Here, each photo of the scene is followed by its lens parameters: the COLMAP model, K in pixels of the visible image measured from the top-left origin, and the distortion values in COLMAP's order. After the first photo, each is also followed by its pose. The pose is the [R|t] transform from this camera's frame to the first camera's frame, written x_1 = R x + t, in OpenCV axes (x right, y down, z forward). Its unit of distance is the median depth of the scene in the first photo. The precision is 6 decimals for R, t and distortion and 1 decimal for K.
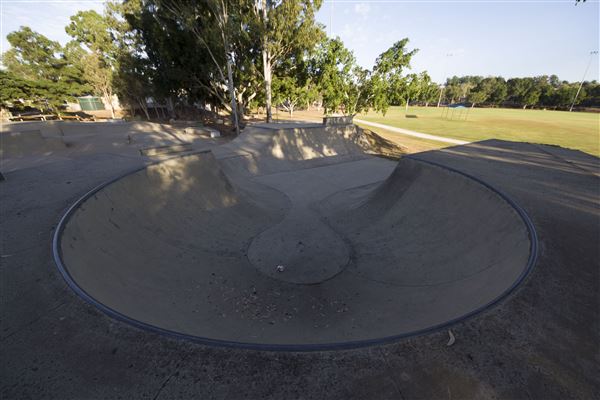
lens RADIAL K [[228.5, 0, 292.6], [0, 228.5, 210.7], [0, 0, 1]] dist [0.013540, -0.009908]
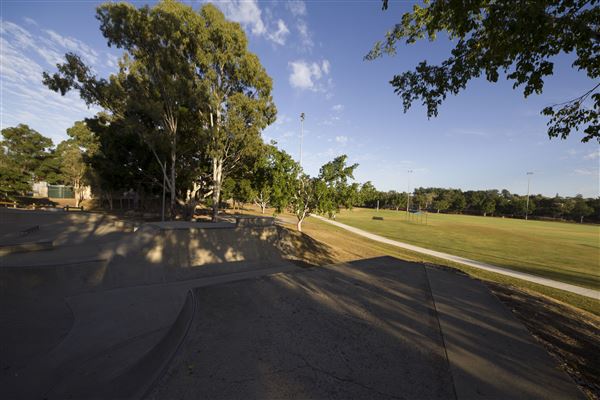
lens RADIAL K [[228.5, 0, 304.9], [0, 228.5, 205.1], [0, 0, 1]] dist [0.013540, -0.009908]
pose [[0.997195, 0.046692, 0.058504, 0.147948], [-0.018462, 0.910865, -0.412292, -0.035904], [-0.072540, 0.410055, 0.909171, 0.061372]]
